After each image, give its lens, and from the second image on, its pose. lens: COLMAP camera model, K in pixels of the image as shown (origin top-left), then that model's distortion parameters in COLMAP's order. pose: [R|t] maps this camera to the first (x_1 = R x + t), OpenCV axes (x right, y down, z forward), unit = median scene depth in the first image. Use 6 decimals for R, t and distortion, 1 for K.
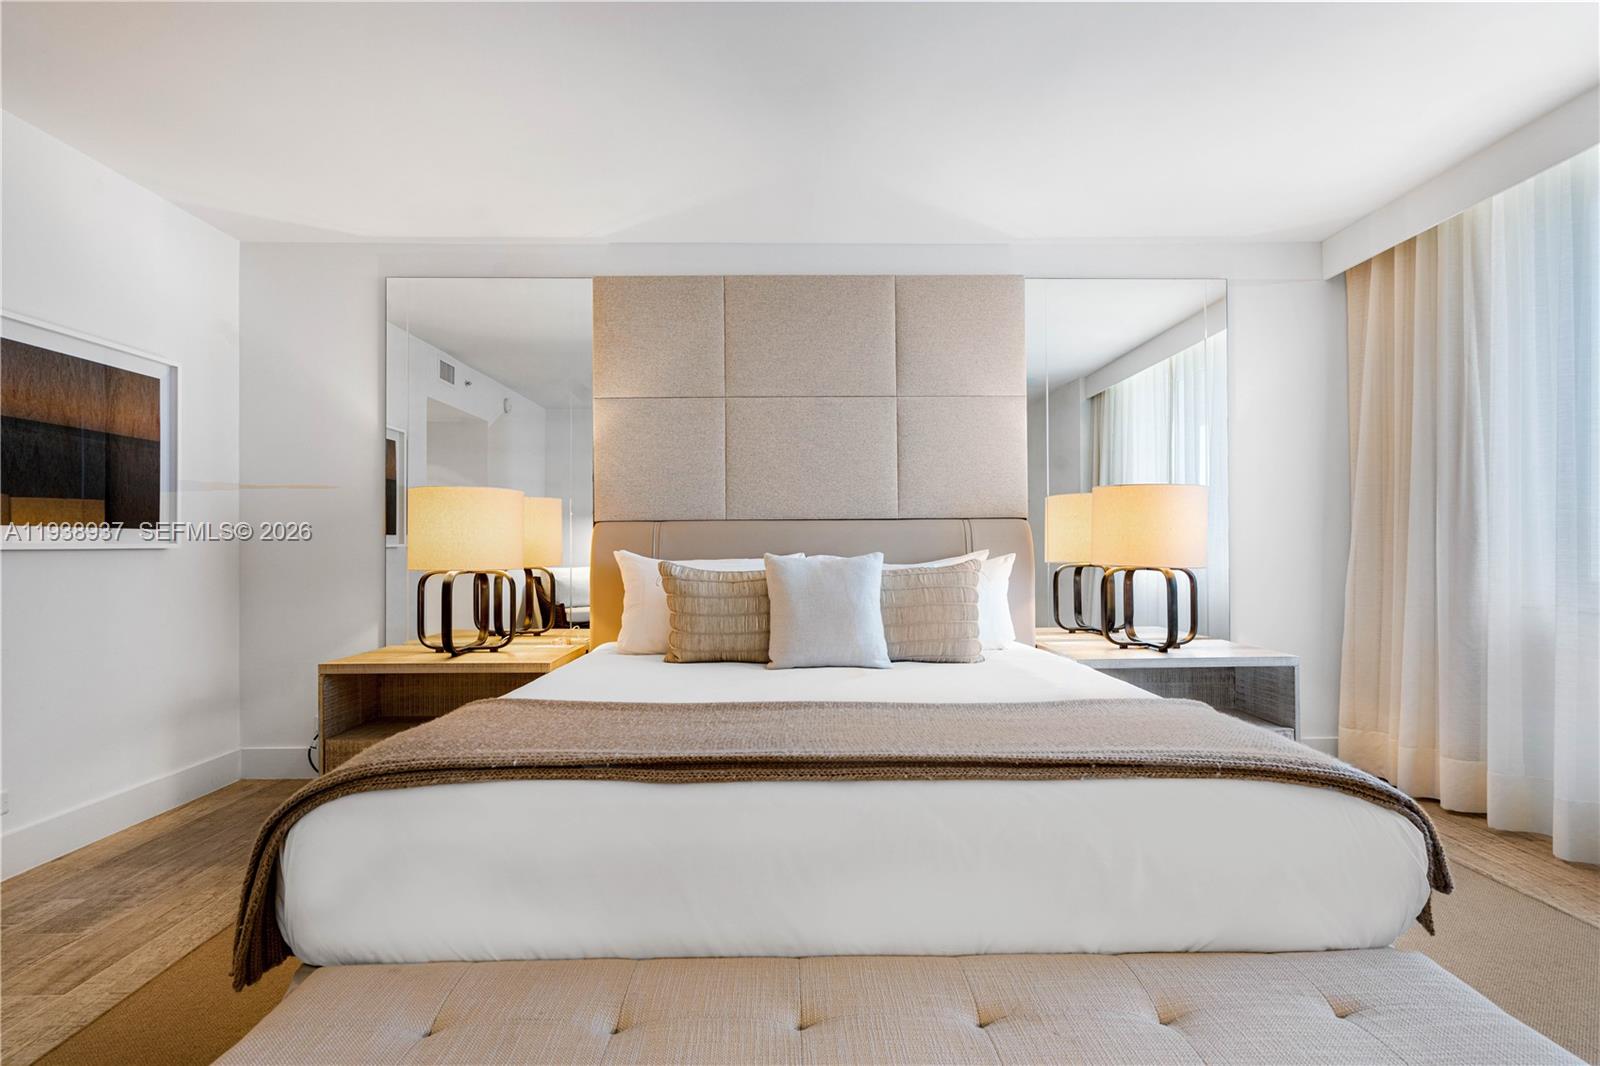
lens RADIAL K [[729.1, 0, 804.2], [0, 729.1, 550.5], [0, 0, 1]] dist [-0.003916, 0.002873]
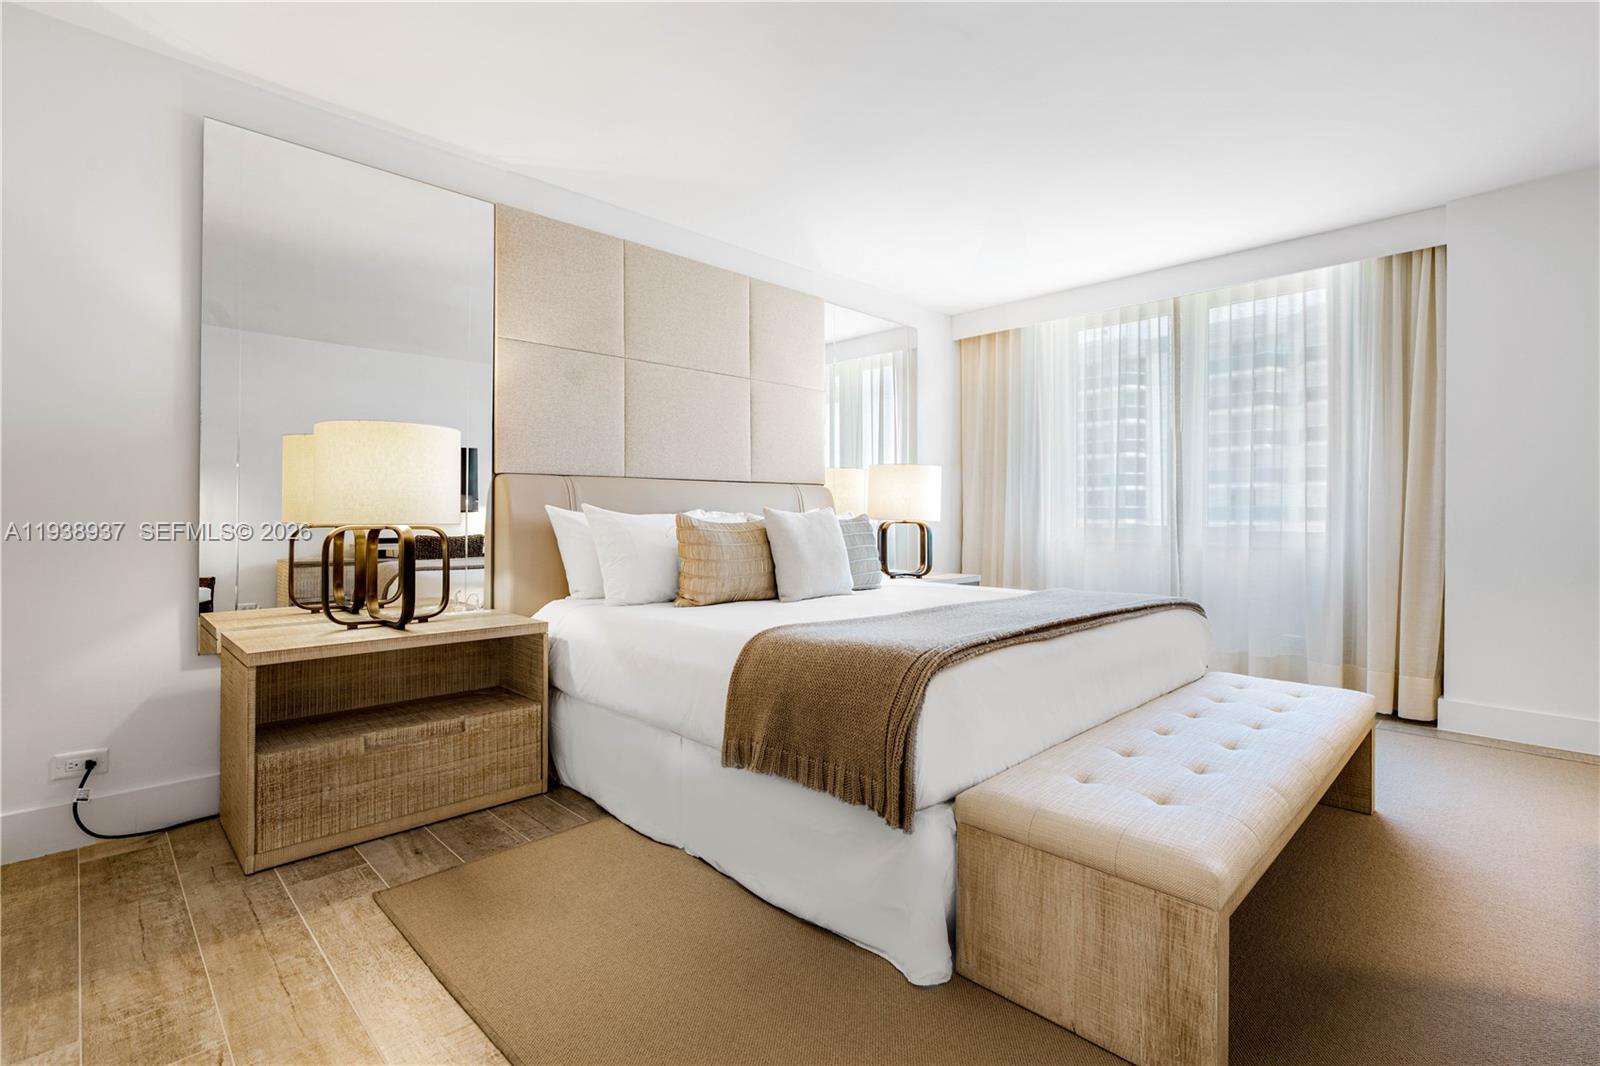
lens RADIAL K [[729.1, 0, 805.0], [0, 729.1, 523.6], [0, 0, 1]] dist [-0.003916, 0.002873]
pose [[0.726307, -0.002637, 0.687365, -0.731018], [0.001330, 0.999996, 0.002431, 0.024903], [-0.687369, -0.000852, 0.726308, 0.088022]]
